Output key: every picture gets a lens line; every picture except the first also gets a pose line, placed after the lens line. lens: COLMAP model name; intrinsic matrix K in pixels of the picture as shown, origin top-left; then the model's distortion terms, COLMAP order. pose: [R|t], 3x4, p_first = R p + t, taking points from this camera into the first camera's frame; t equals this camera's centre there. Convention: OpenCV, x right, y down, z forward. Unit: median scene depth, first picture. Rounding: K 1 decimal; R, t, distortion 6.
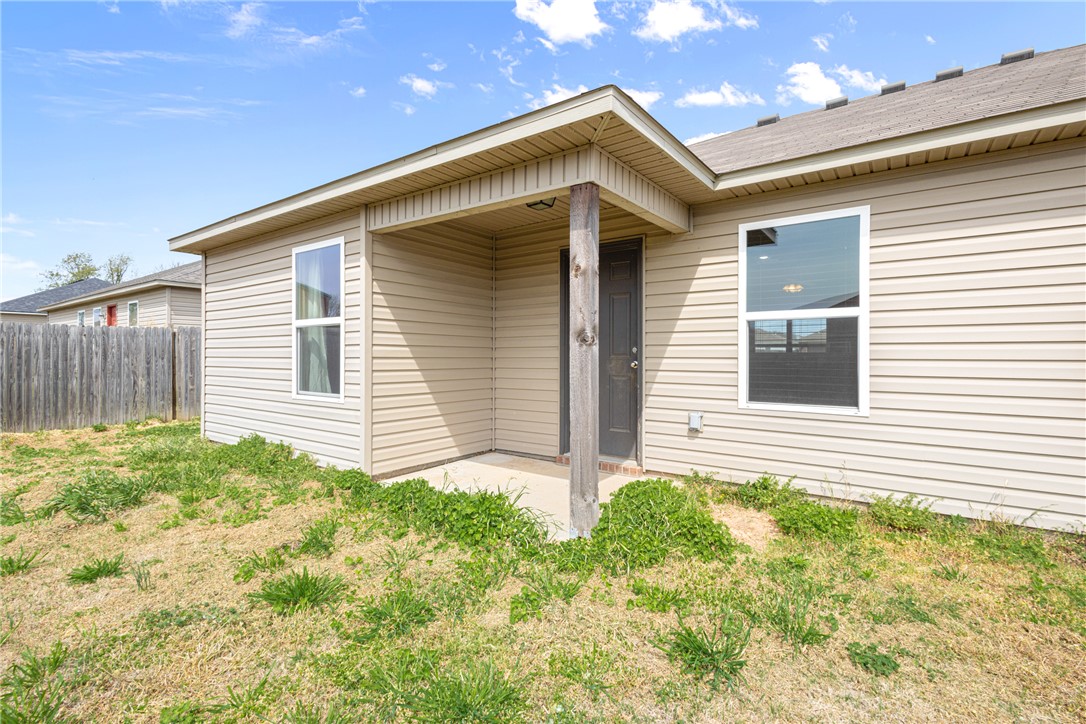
lens RADIAL K [[496.1, 0, 543.9], [0, 496.1, 356.8], [0, 0, 1]] dist [0.007135, -0.001433]
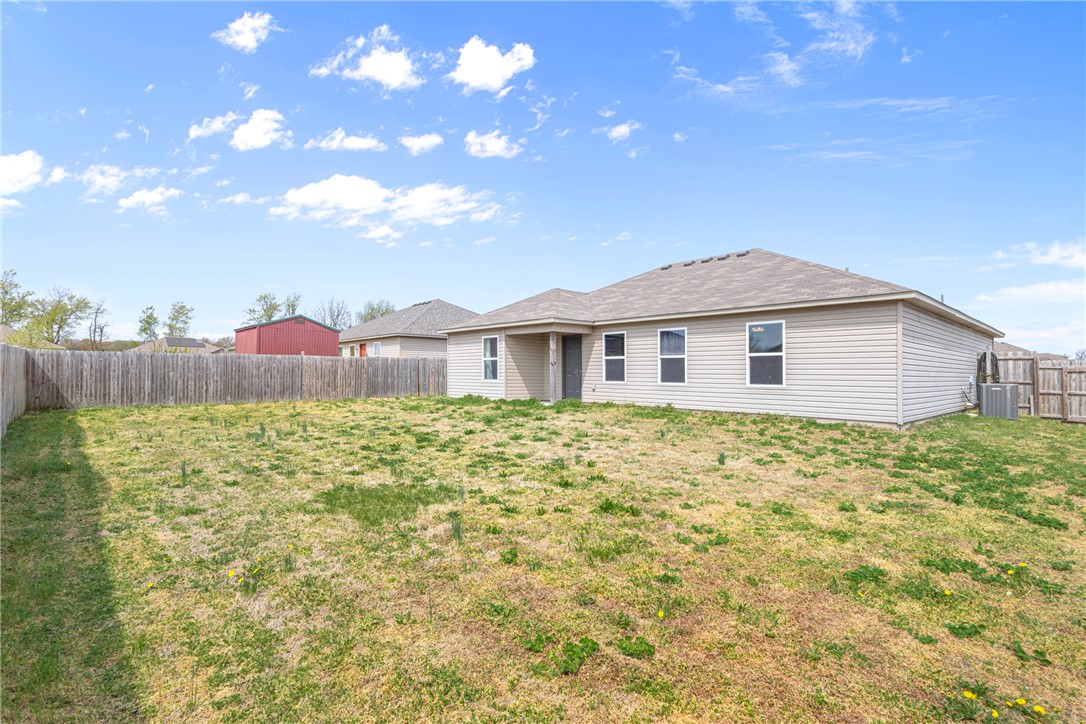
lens RADIAL K [[496.1, 0, 542.8], [0, 496.1, 367.6], [0, 0, 1]] dist [0.007135, -0.001433]
pose [[0.979641, -0.000392, -0.200756, 0.564975], [-0.002477, 0.999898, -0.014041, 0.035828], [0.200741, 0.014252, 0.979541, -2.191504]]
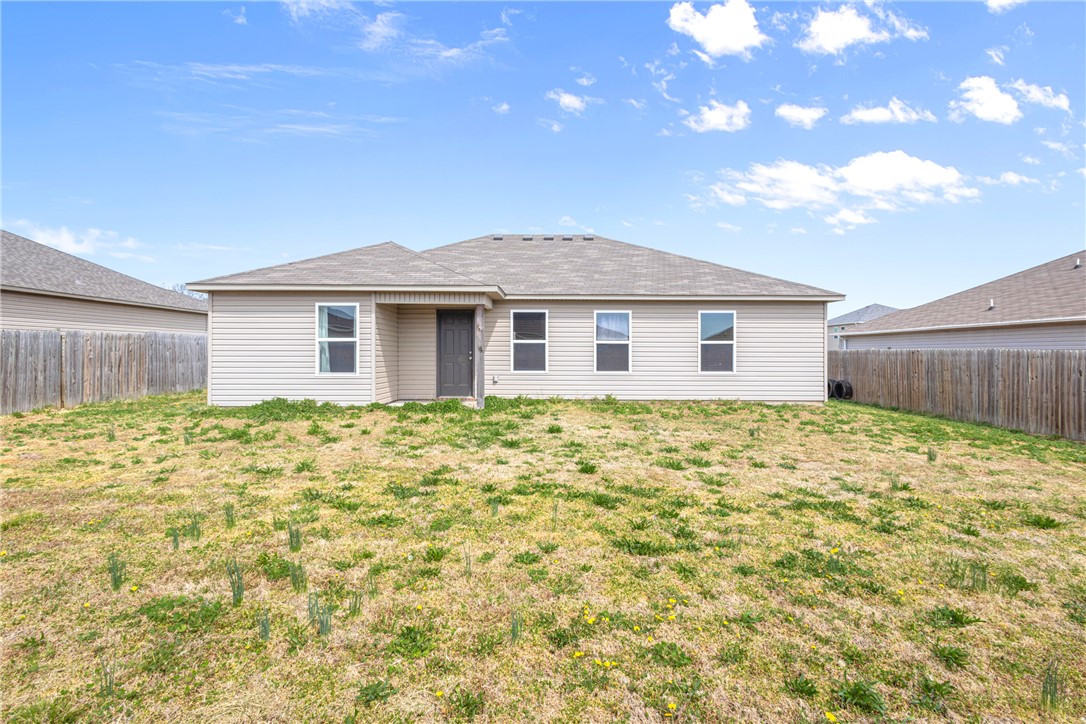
lens RADIAL K [[496.1, 0, 549.4], [0, 496.1, 355.6], [0, 0, 1]] dist [0.007135, -0.001433]
pose [[0.812516, -0.001304, 0.582938, -0.904347], [0.001722, 0.999999, -0.000163, 0.002353], [-0.582937, 0.001136, 0.812517, -1.206542]]
